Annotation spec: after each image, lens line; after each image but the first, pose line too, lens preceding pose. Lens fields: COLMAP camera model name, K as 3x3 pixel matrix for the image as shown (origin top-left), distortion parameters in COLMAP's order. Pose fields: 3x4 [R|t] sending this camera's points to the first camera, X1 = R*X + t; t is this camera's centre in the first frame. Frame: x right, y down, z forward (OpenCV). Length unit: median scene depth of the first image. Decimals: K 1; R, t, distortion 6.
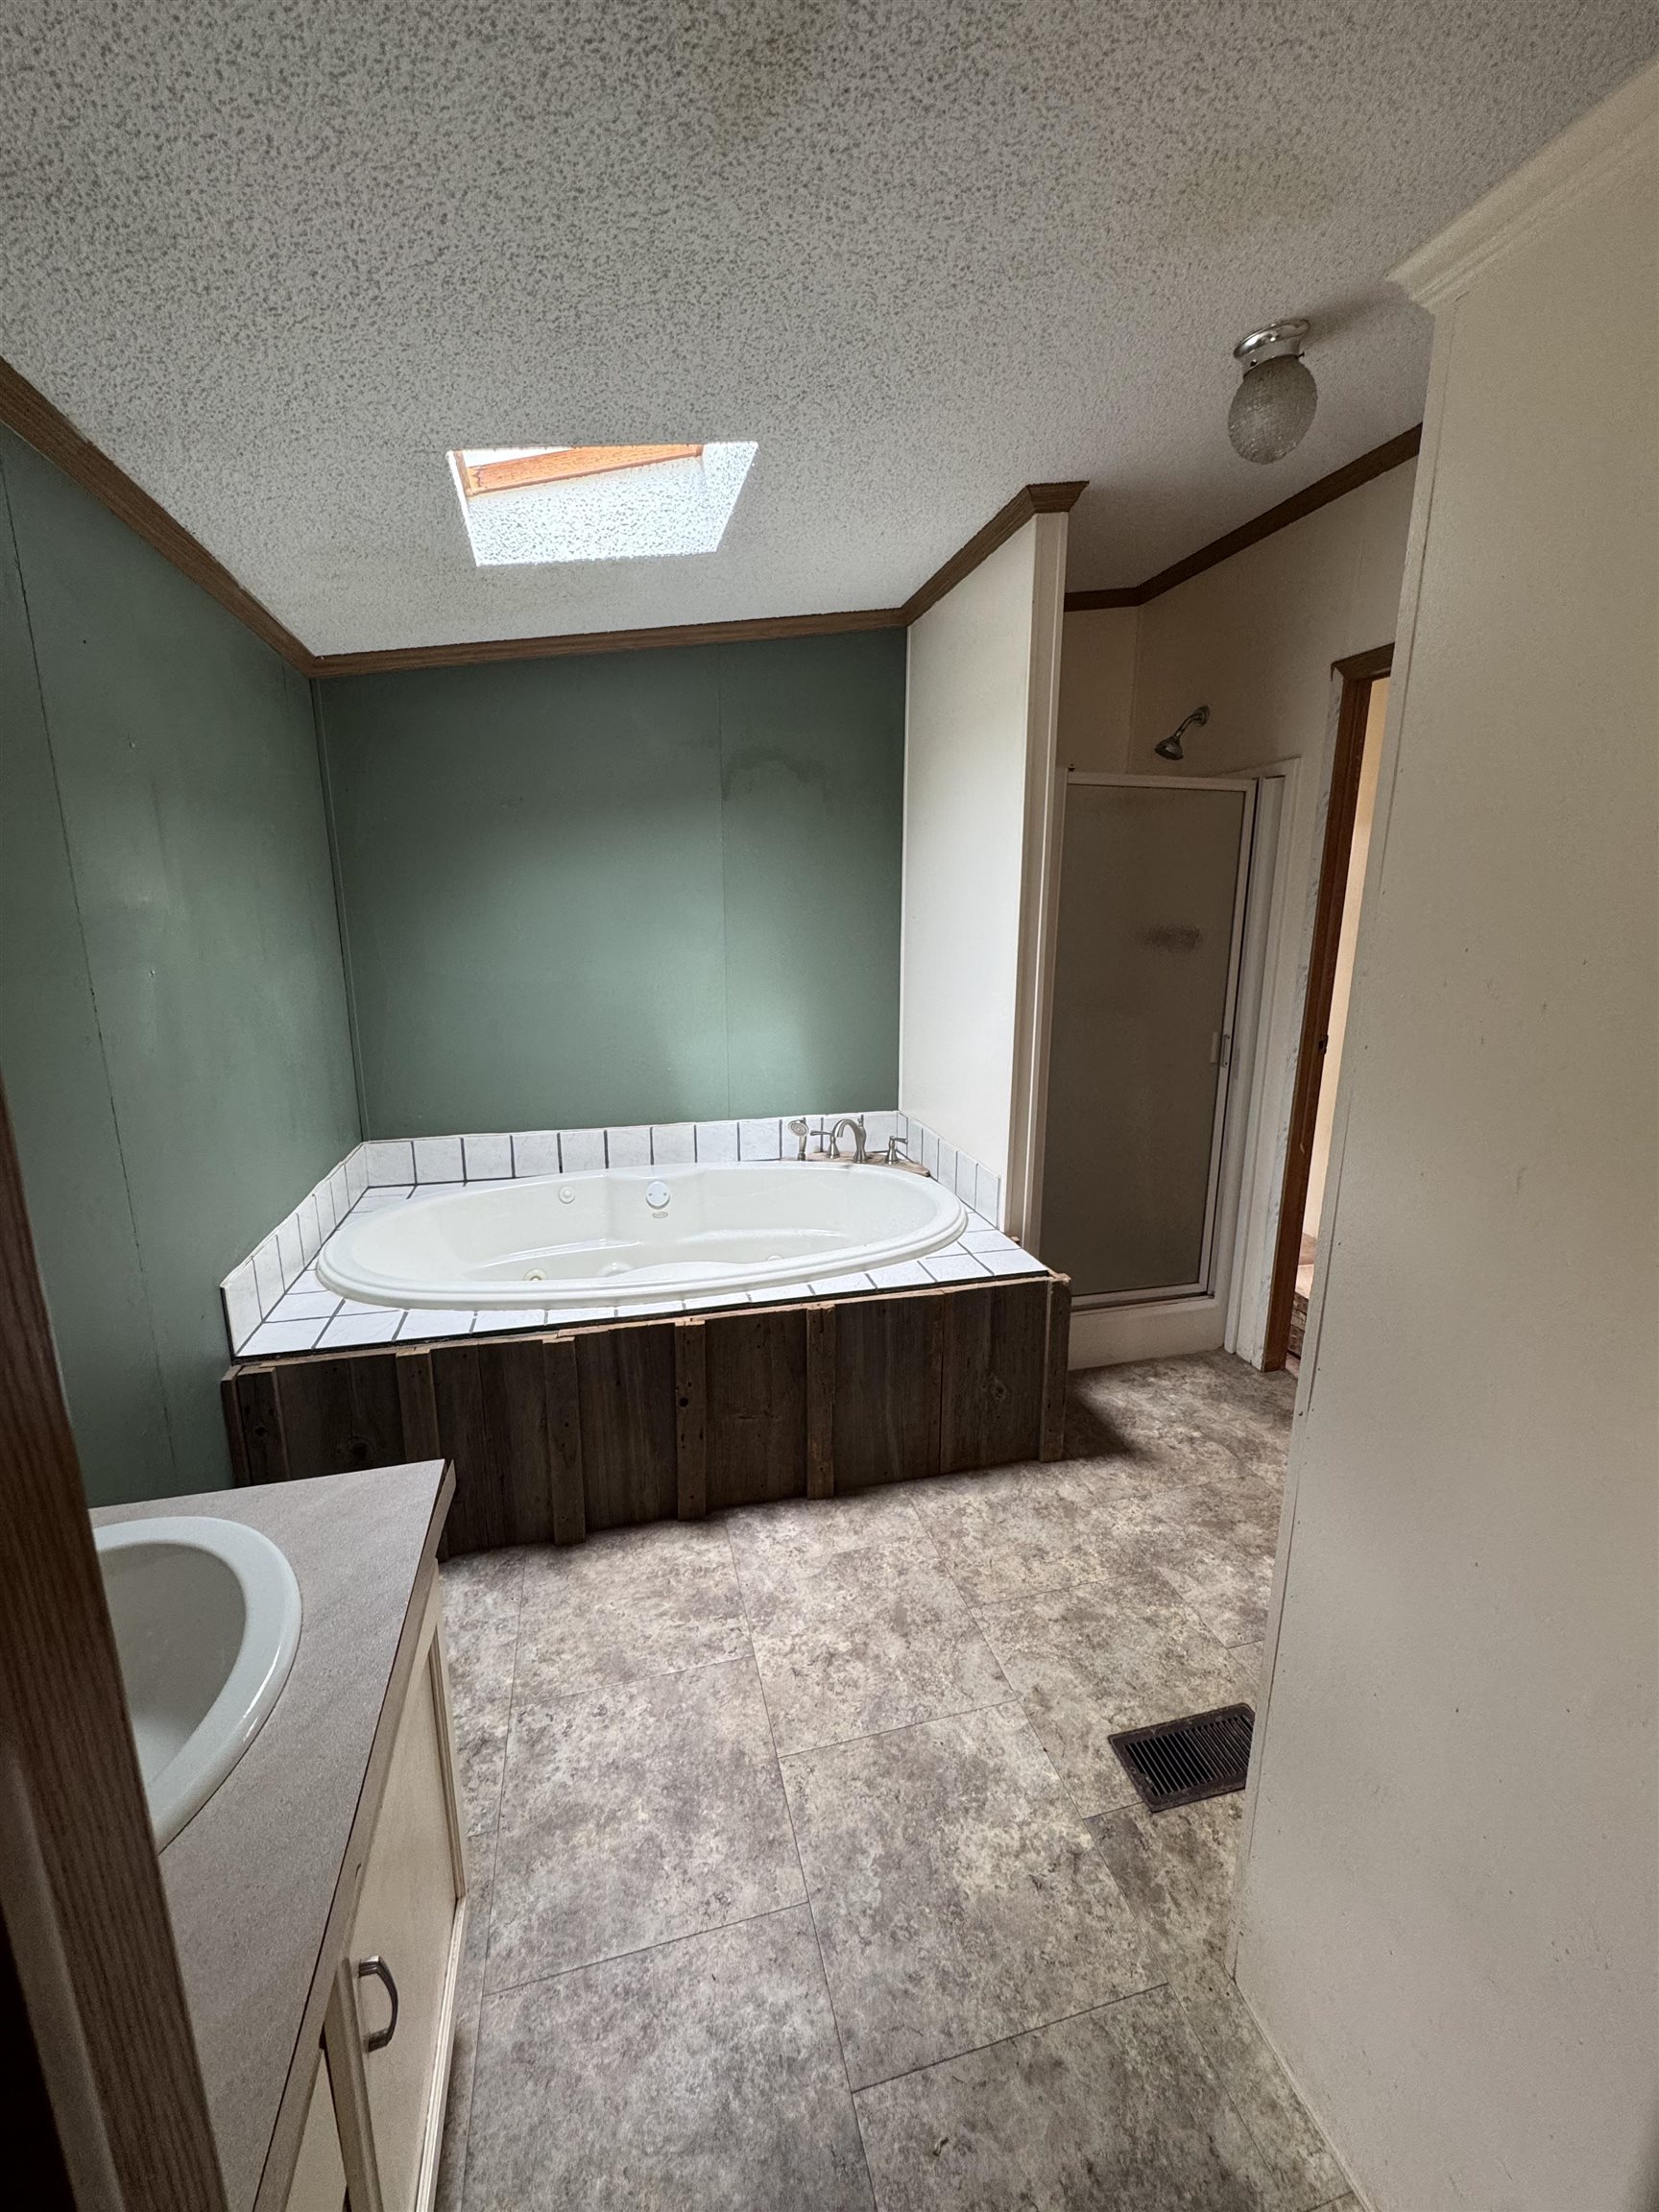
lens RADIAL K [[886.4, 0, 816.5], [0, 886.4, 1103.1], [0, 0, 1]] dist [-0.000400, -0.000055]
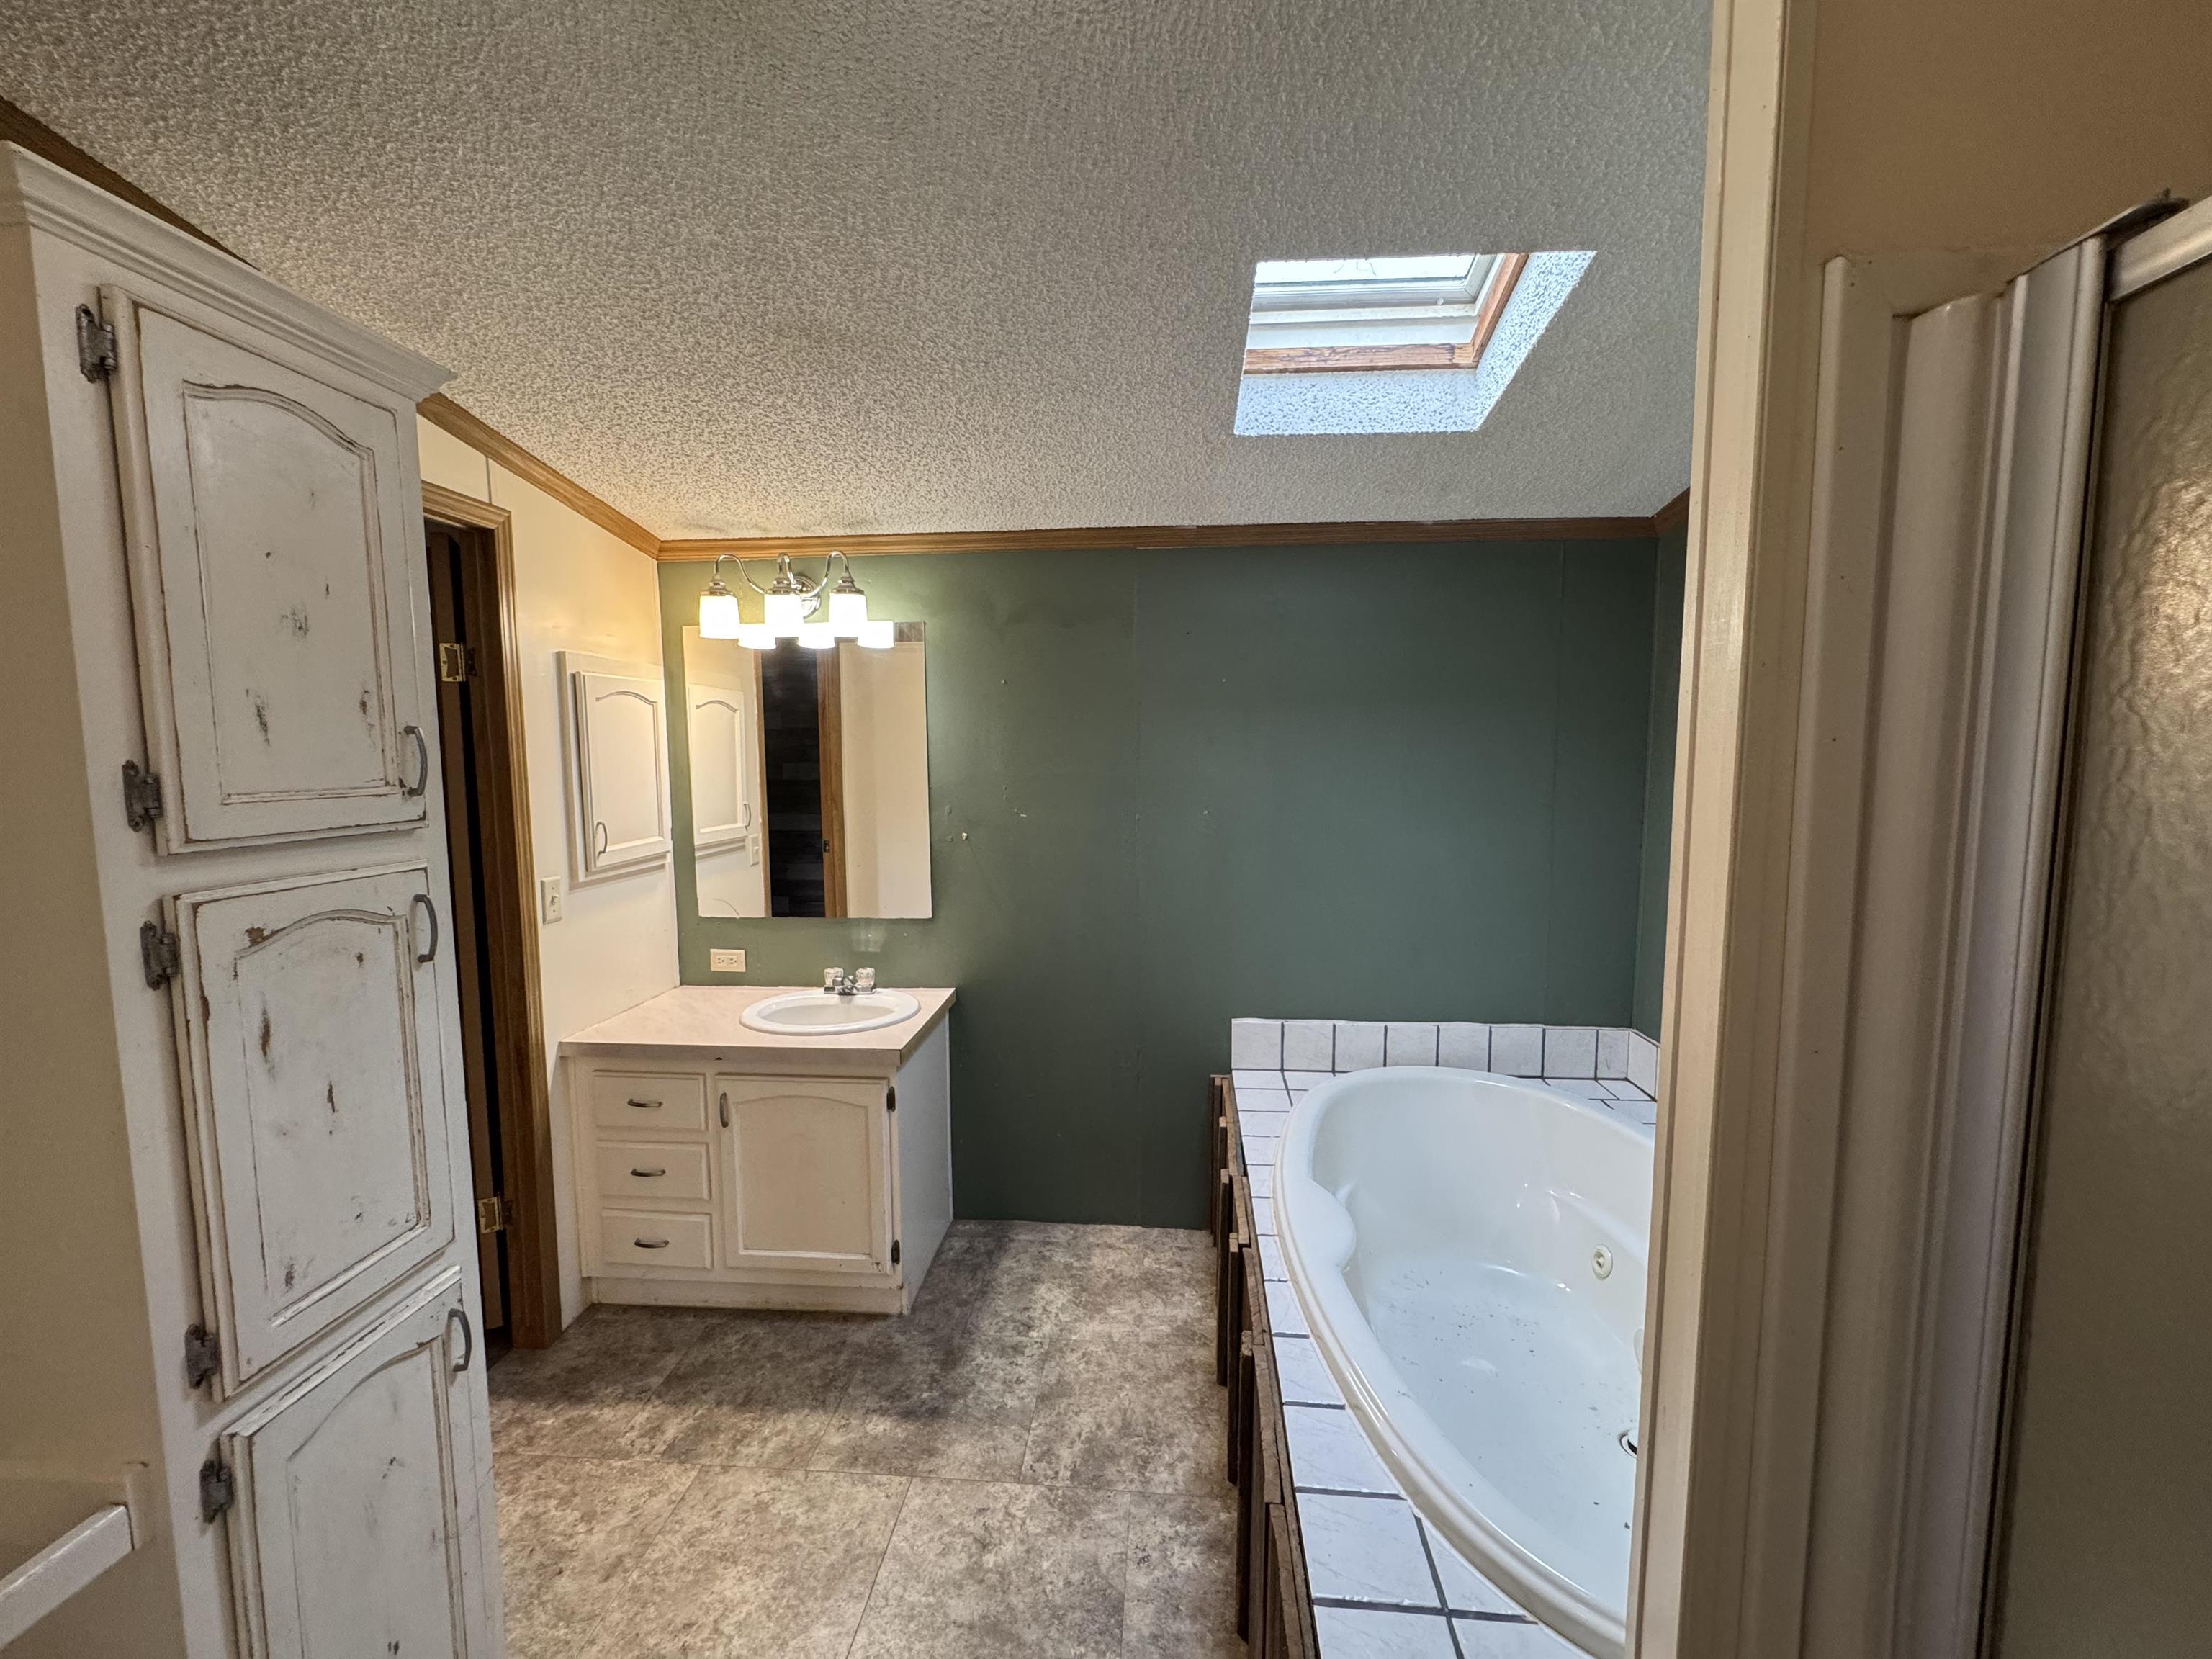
lens RADIAL K [[886.4, 0, 1108.8], [0, 886.4, 830.9], [0, 0, 1]] dist [-0.000400, -0.000055]
pose [[-0.324130, 0.089238, -0.941794, 0.829294], [-0.199899, 0.966601, 0.160386, -0.316593], [0.924651, 0.240249, -0.295466, 1.248897]]
